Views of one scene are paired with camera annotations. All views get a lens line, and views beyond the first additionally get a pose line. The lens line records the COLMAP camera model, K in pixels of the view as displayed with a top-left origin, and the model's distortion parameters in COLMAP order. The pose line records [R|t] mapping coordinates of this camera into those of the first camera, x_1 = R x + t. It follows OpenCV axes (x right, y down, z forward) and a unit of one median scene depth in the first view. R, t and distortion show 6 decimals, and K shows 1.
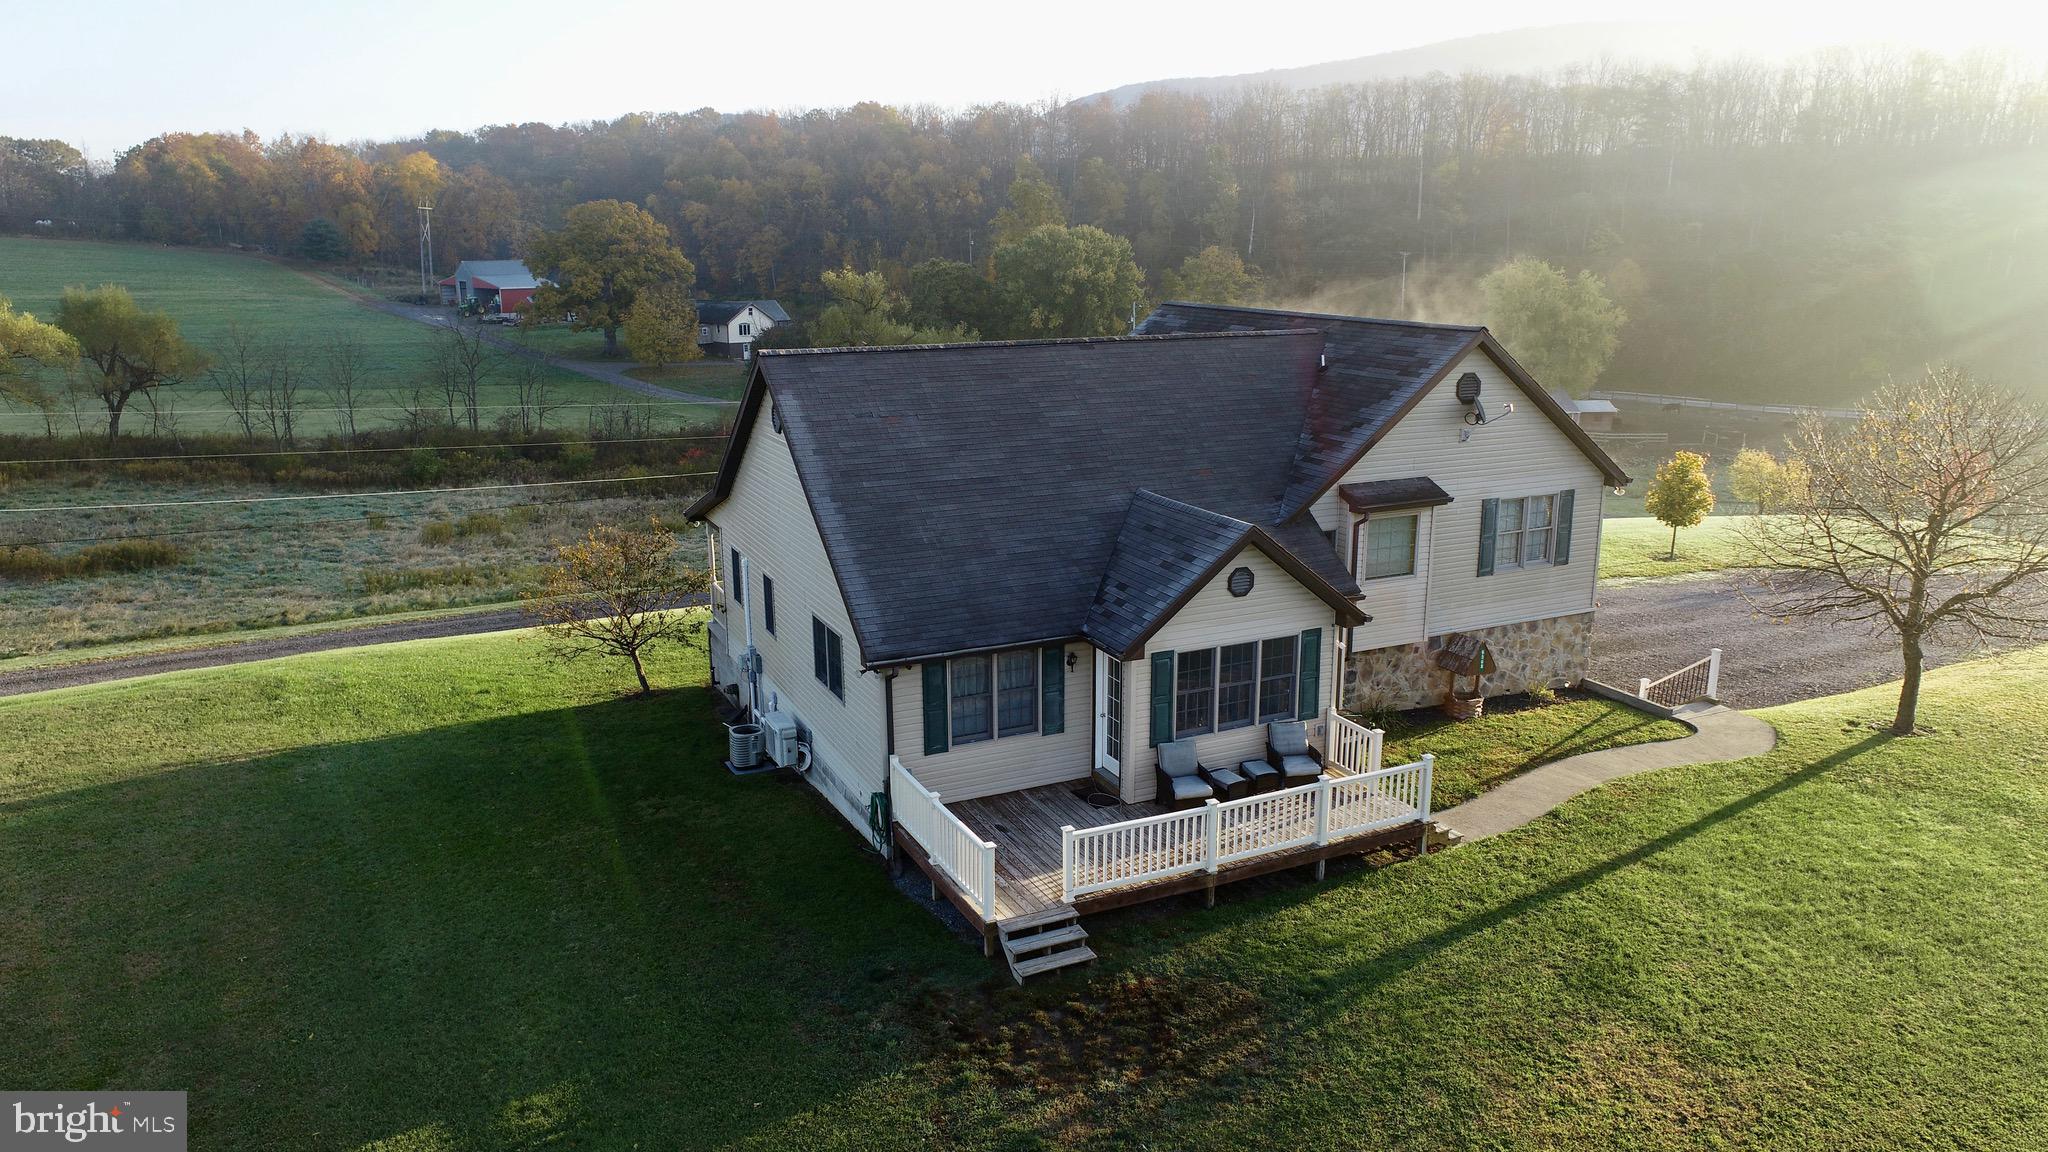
lens RADIAL K [[1377.7, 0, 1024.0], [0, 1377.7, 576.0], [0, 0, 1]] dist [-0.012308, 0.003959]
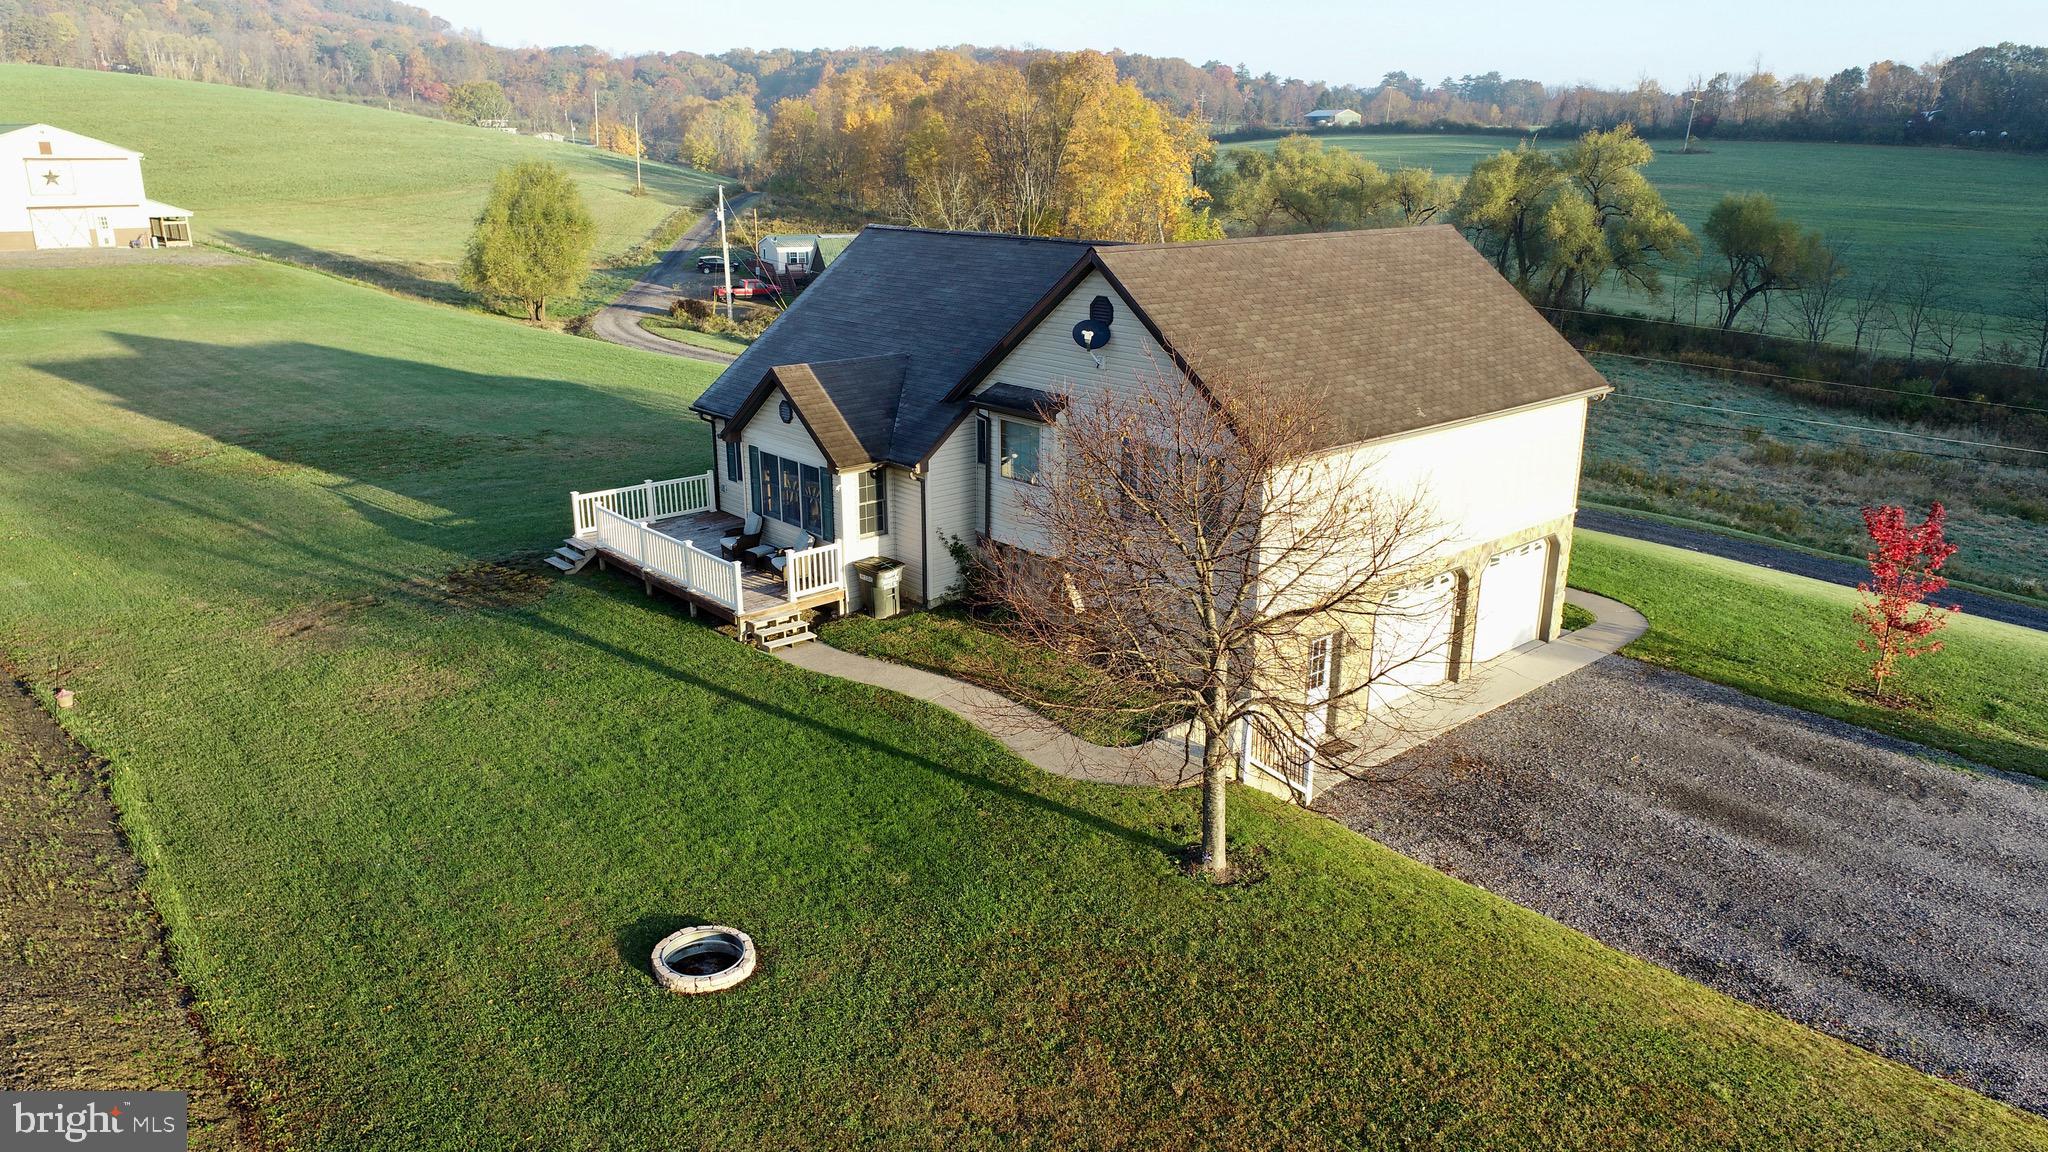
lens RADIAL K [[1355.8, 0, 1024.0], [0, 1355.8, 576.0], [0, 0, 1]] dist [0.000455, 0.001337]
pose [[0.286693, 0.292963, -0.912129, 1.336204], [-0.234695, 0.944562, 0.229612, -0.182669], [0.928830, 0.148244, 0.339556, 0.725766]]
